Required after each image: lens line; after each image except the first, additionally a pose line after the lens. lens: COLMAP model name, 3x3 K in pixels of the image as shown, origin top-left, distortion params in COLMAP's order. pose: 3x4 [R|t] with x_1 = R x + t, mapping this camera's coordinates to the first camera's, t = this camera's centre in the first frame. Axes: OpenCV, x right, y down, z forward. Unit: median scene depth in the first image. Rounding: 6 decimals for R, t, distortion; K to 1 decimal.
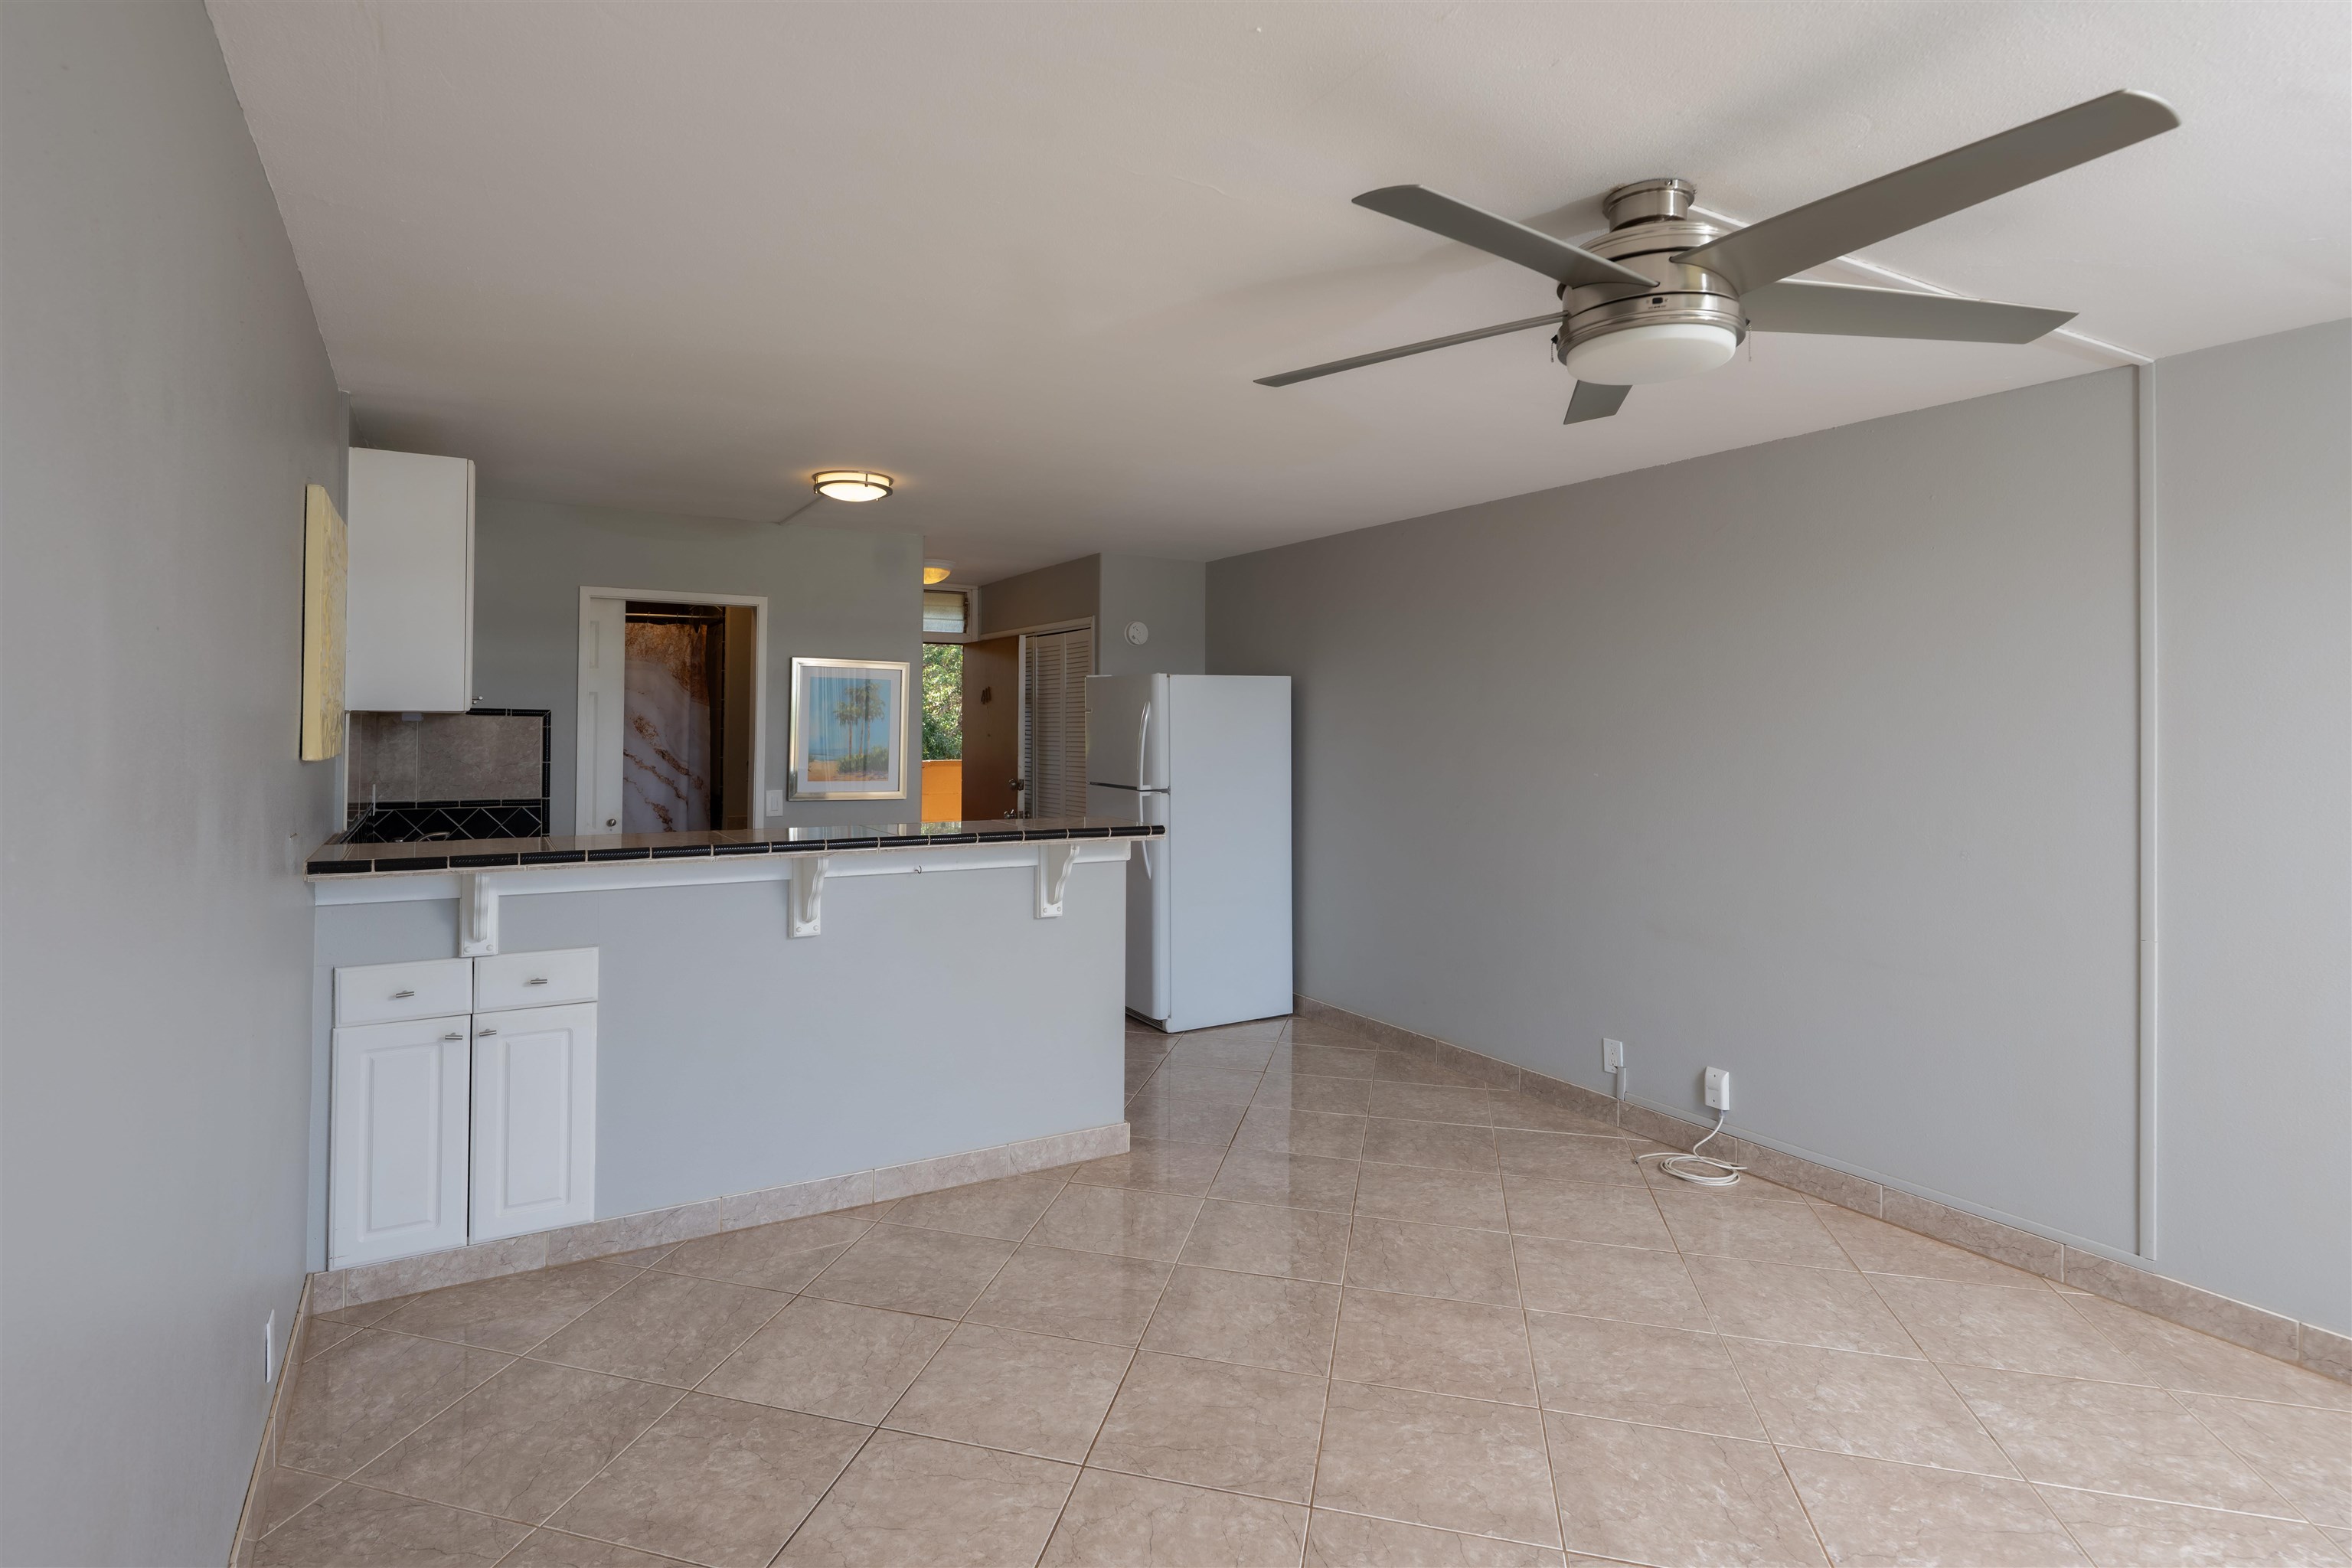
lens RADIAL K [[1110.4, 0, 1107.6], [0, 1110.4, 708.4], [0, 0, 1]] dist [-0.000479, -0.000106]
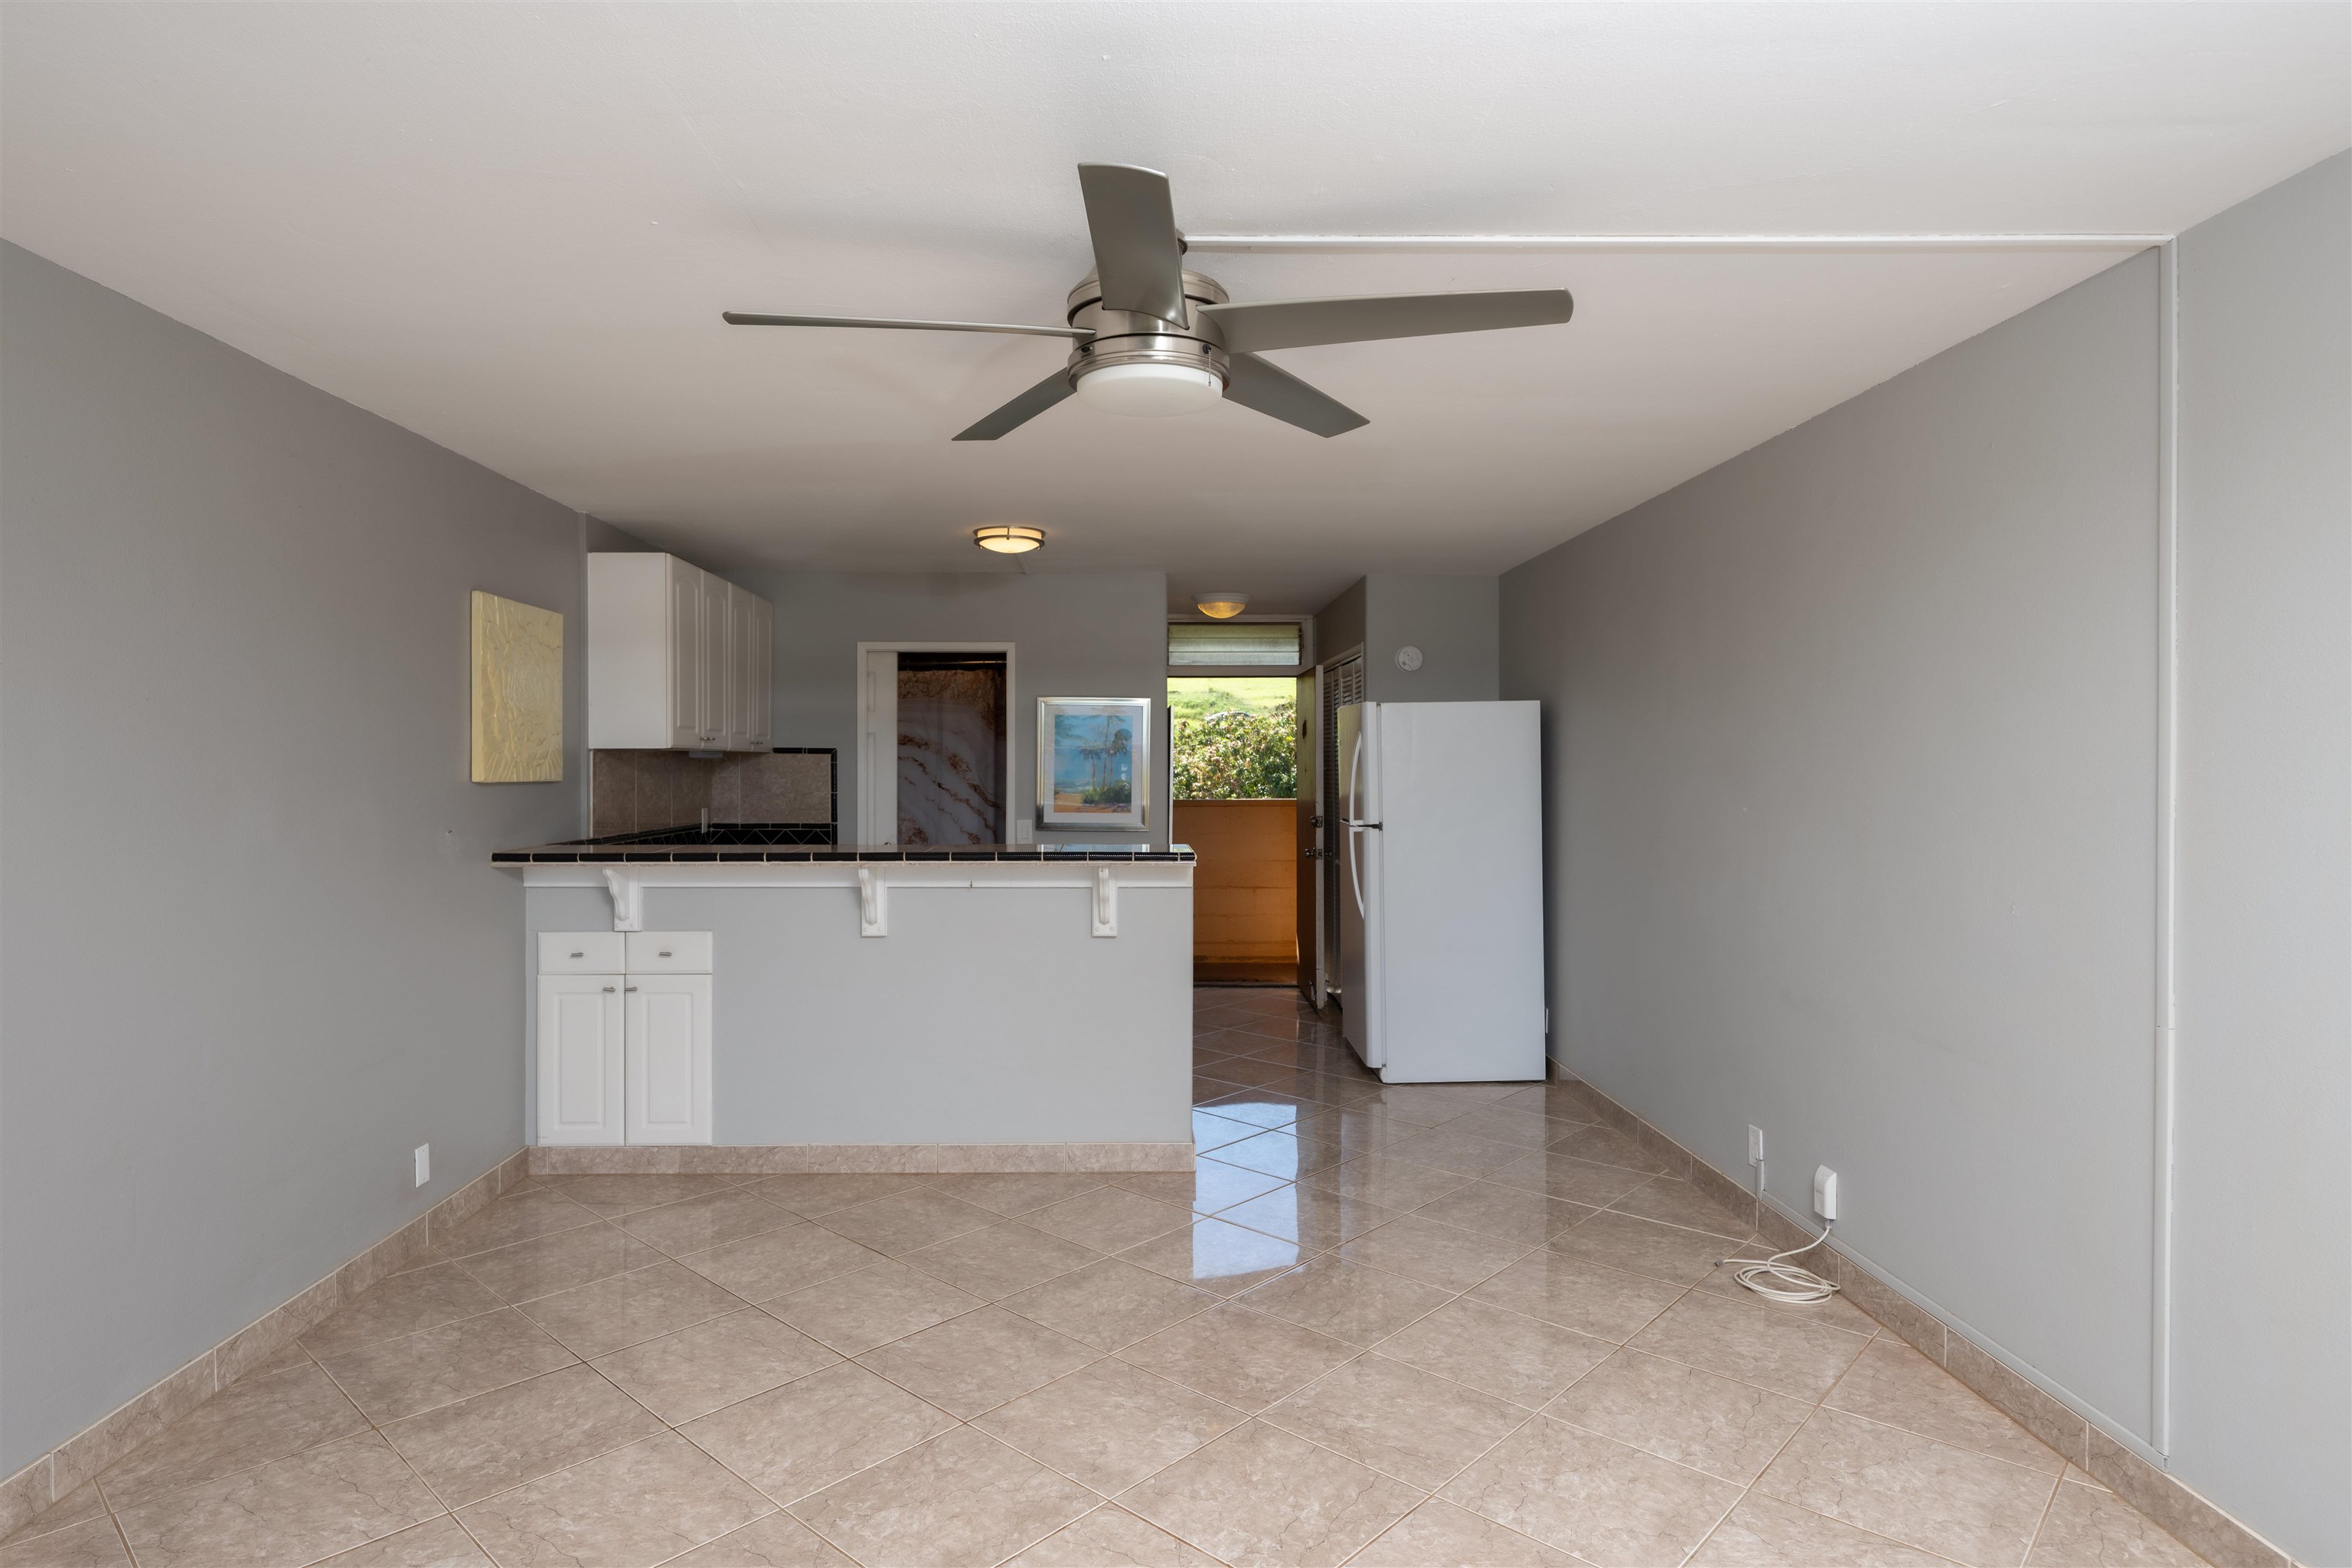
lens RADIAL K [[1245.4, 0, 1182.1], [0, 1245.4, 772.4], [0, 0, 1]] dist [0.000435, -0.000458]
pose [[0.893536, -0.003817, -0.448975, 0.560349], [0.012657, 0.999781, 0.016690, 0.012623], [0.448813, -0.020595, 0.893388, -0.026440]]
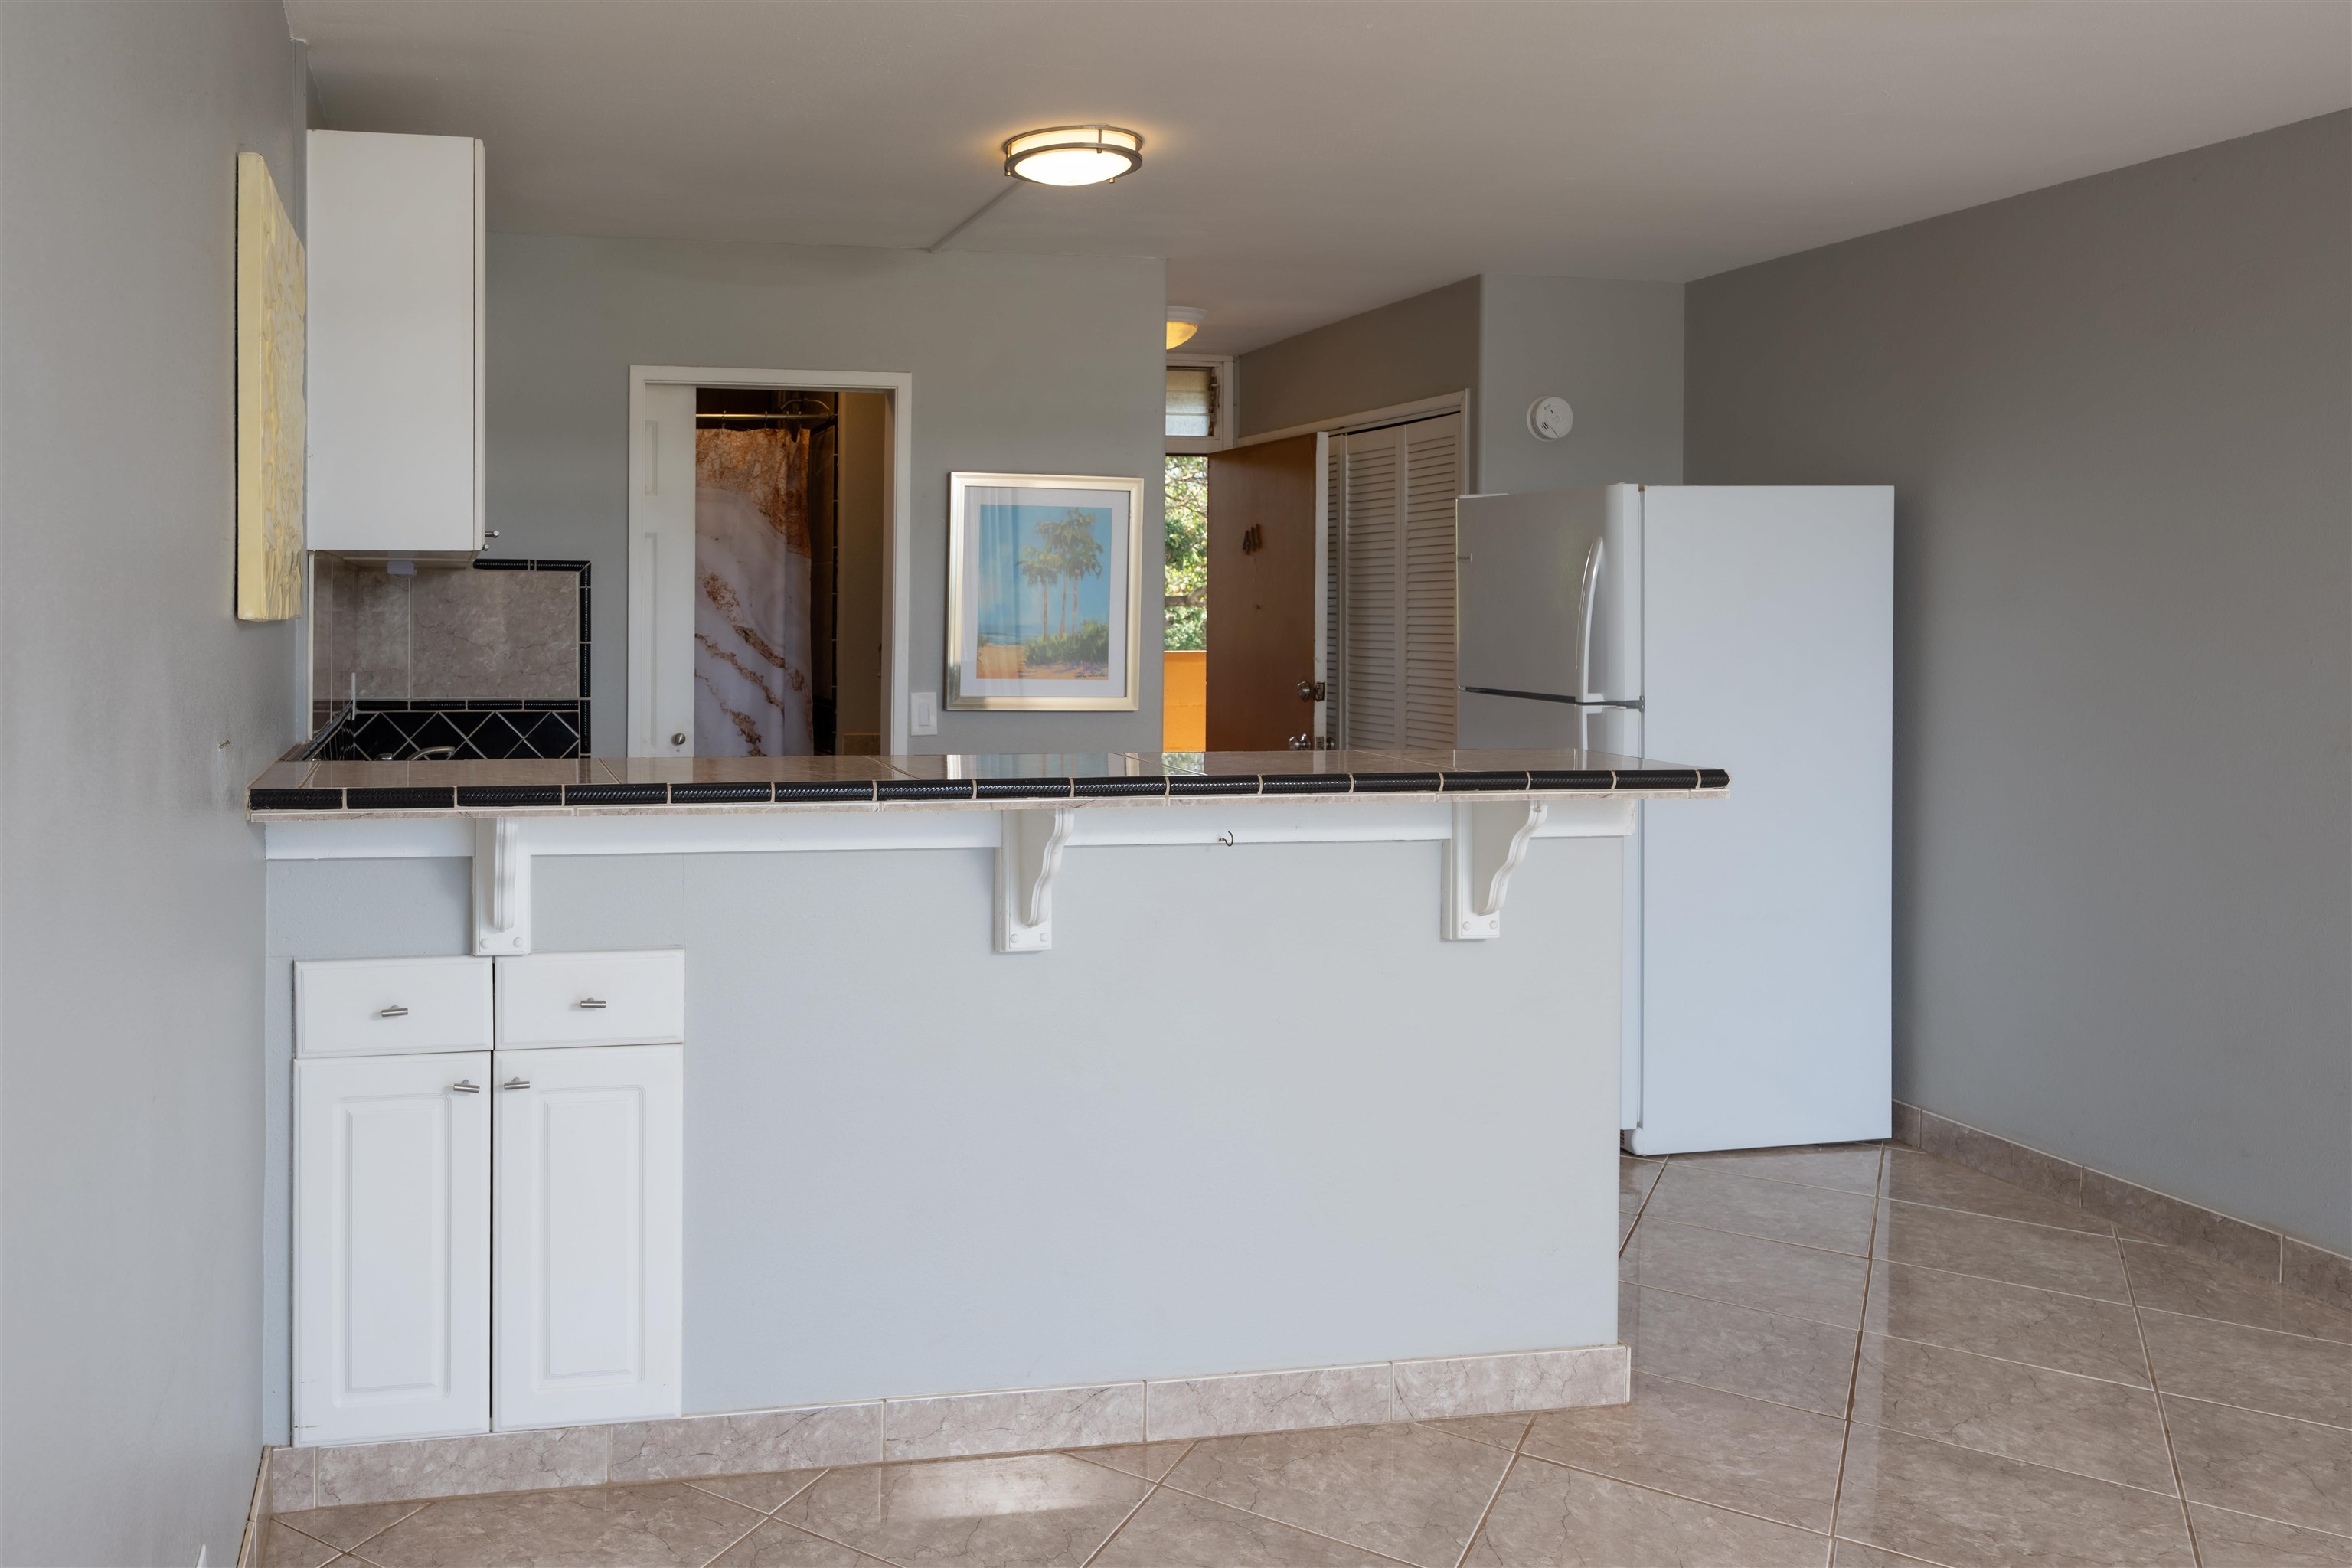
lens RADIAL K [[1674.5, 0, 801.8], [0, 1674.5, 626.9], [0, 0, 1]] dist [-0.000573, 0.001966]
pose [[0.946837, 0.001938, -0.321709, -0.100171], [0.006808, 0.999637, 0.026060, 0.019792], [0.321643, -0.026865, 0.946480, 0.164817]]
